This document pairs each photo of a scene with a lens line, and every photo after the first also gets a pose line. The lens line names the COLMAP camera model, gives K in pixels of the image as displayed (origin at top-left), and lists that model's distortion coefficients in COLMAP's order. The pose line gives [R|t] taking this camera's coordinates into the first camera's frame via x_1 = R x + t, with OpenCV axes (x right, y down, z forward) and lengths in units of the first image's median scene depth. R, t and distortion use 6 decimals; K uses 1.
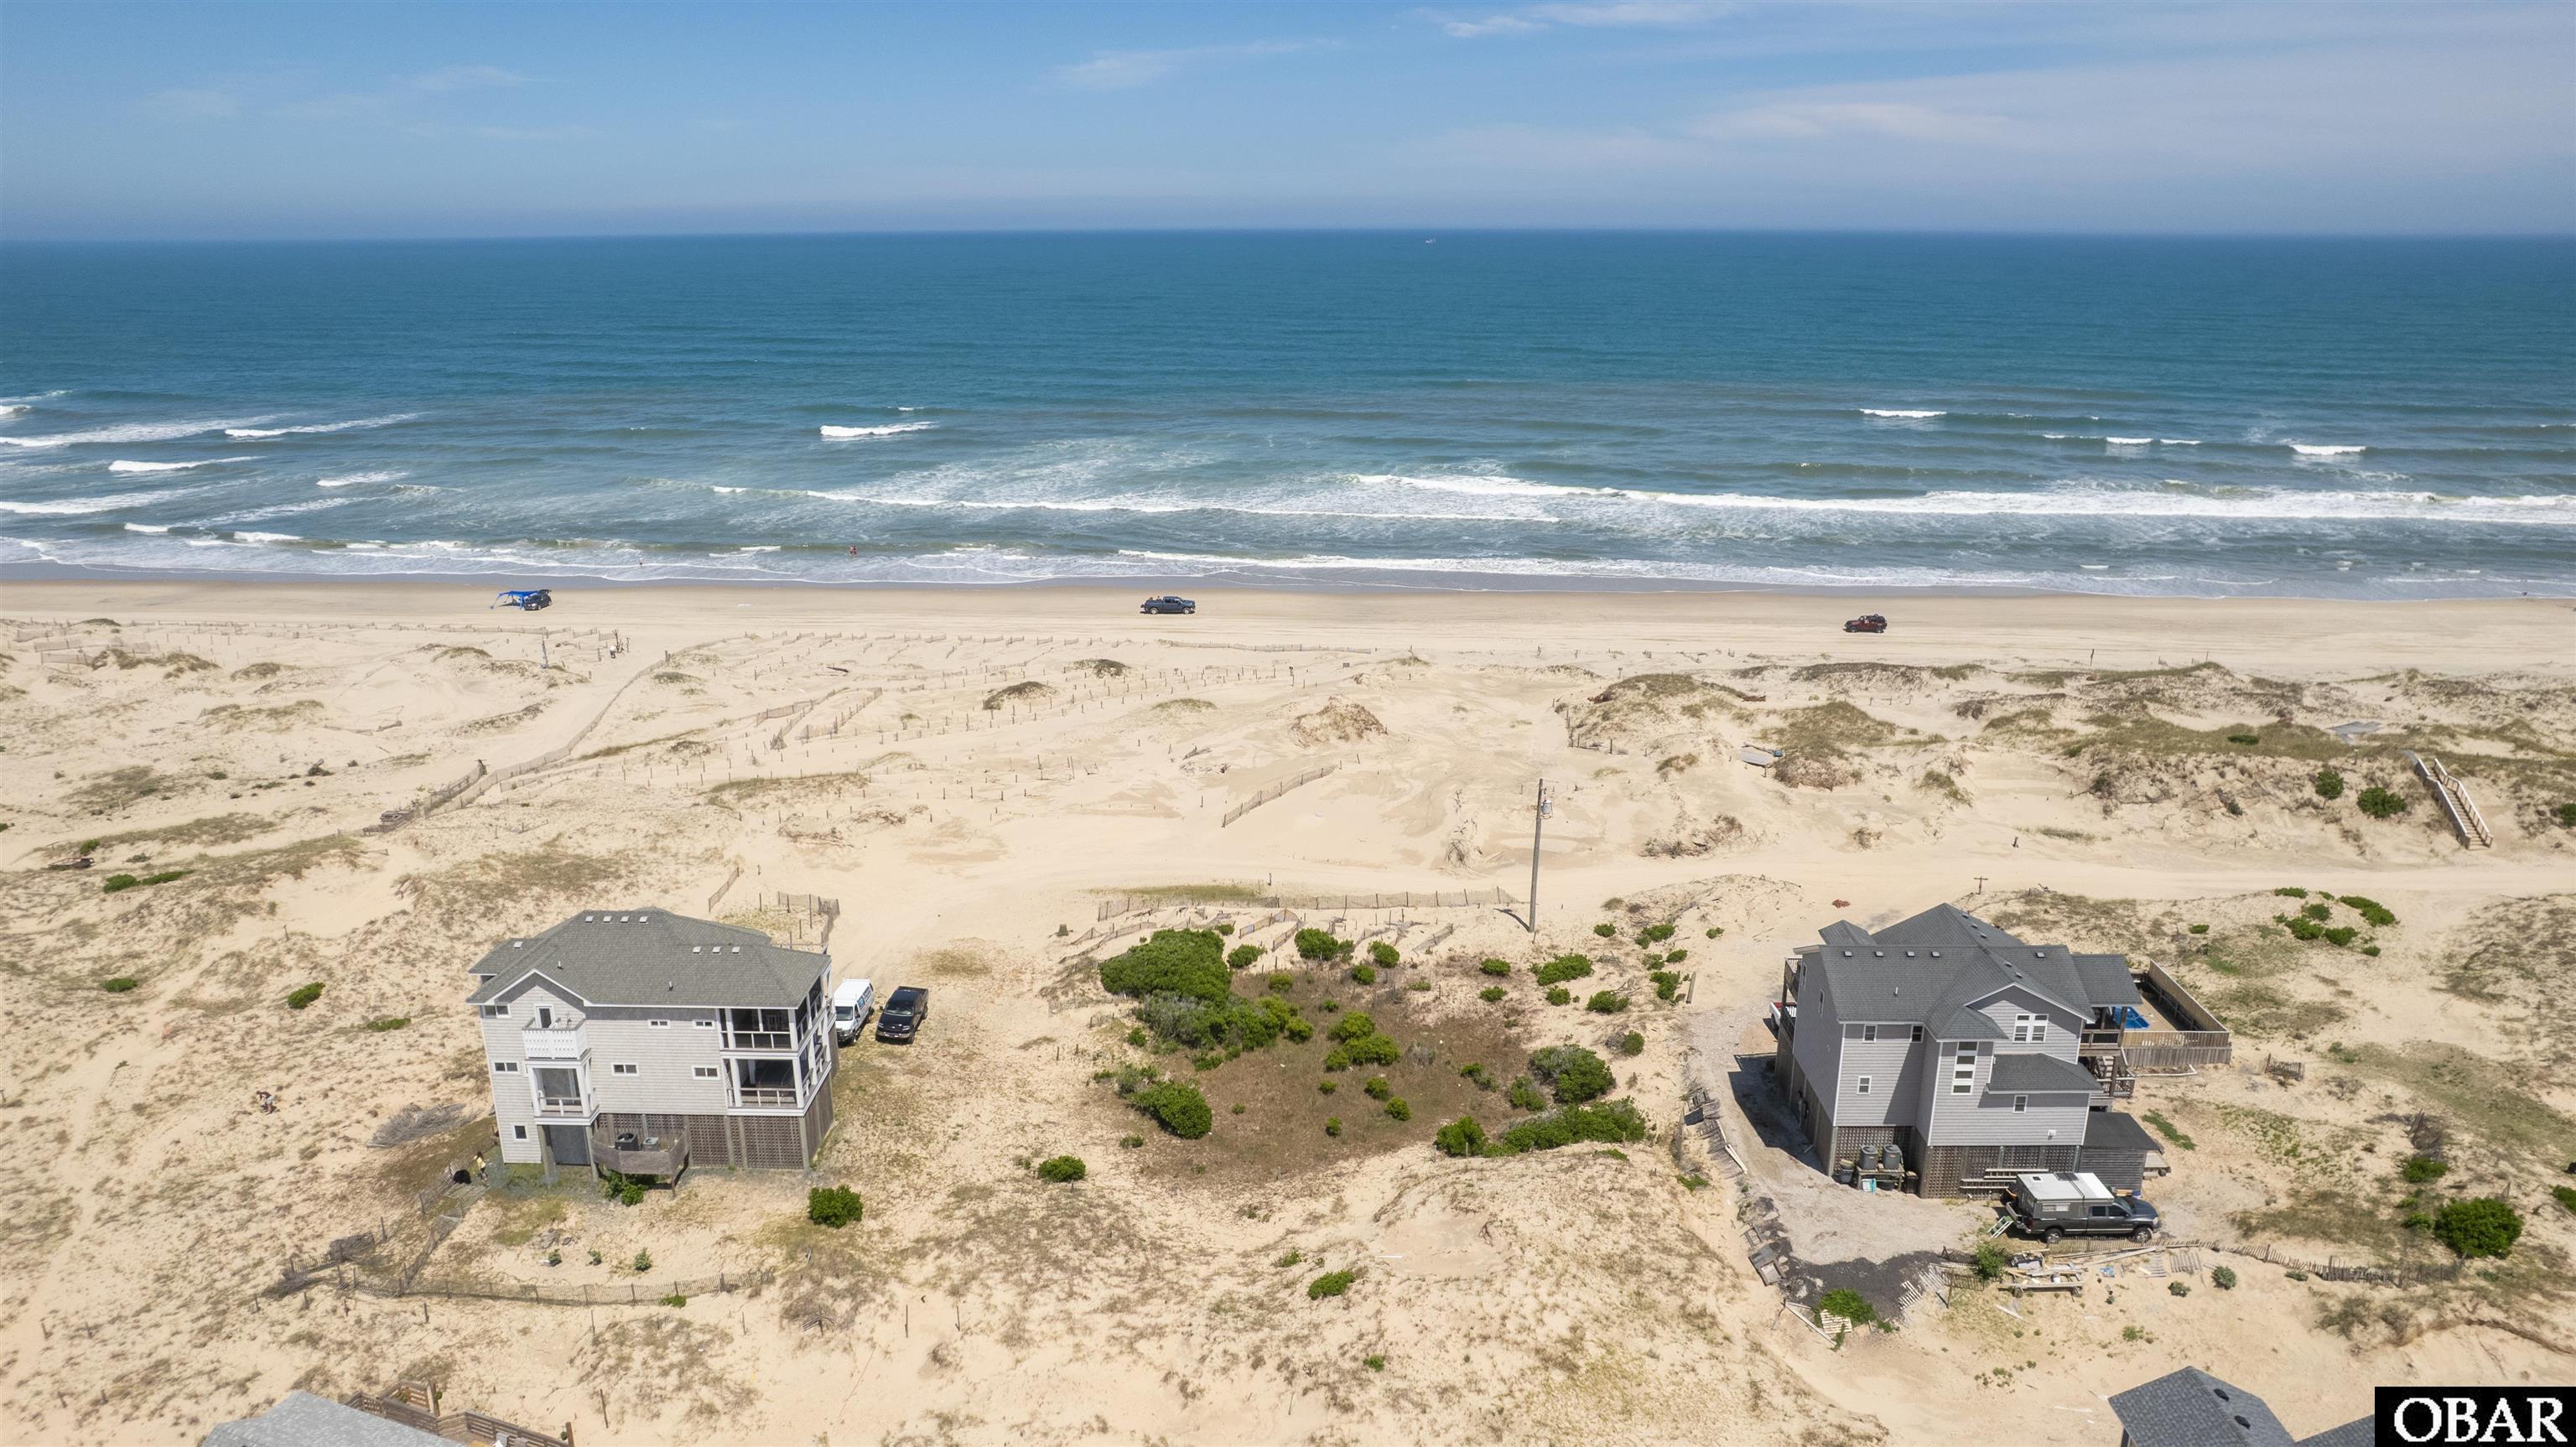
lens RADIAL K [[1694.9, 0, 1287.3], [0, 1694.9, 751.3], [0, 0, 1]] dist [-0.080544, 0.076117]
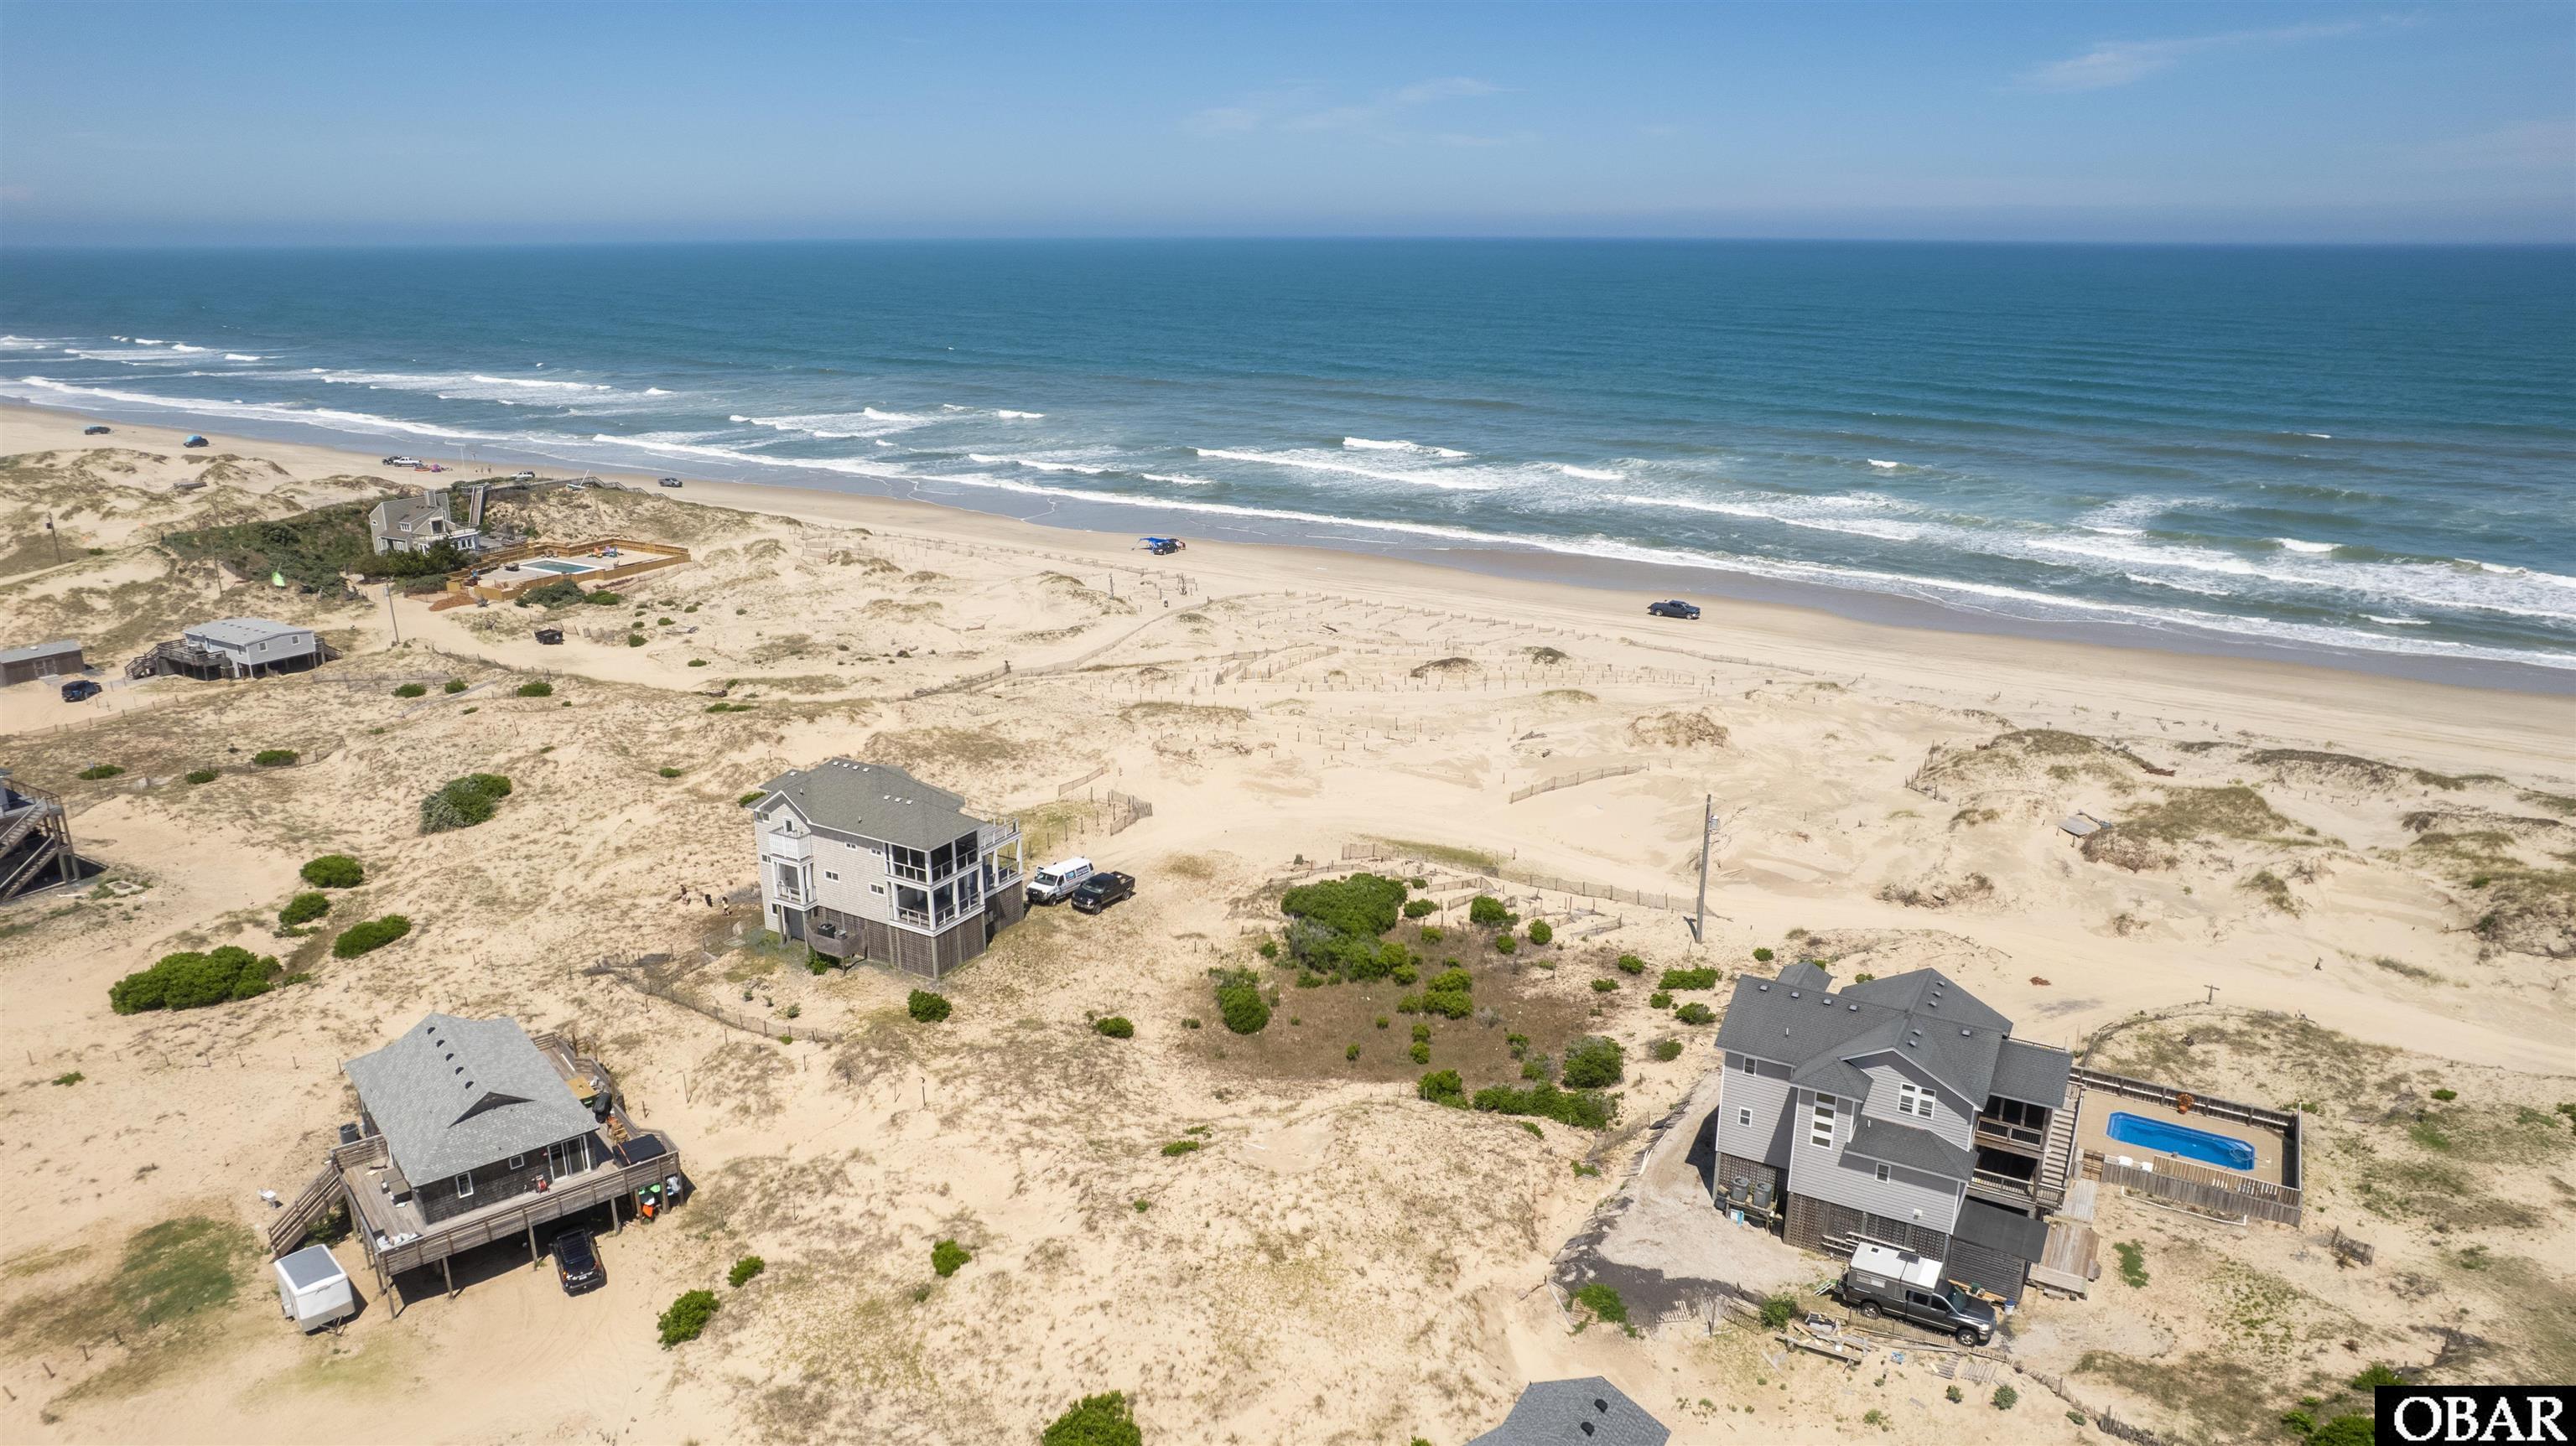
lens RADIAL K [[1644.3, 0, 1287.6], [0, 1644.3, 752.2], [0, 0, 1]] dist [-0.080137, 0.076199]
pose [[0.874066, 0.149343, -0.462283, 0.399305], [-0.146589, 0.988301, 0.042111, -0.013900], [0.463164, 0.030958, 0.885732, 0.000272]]
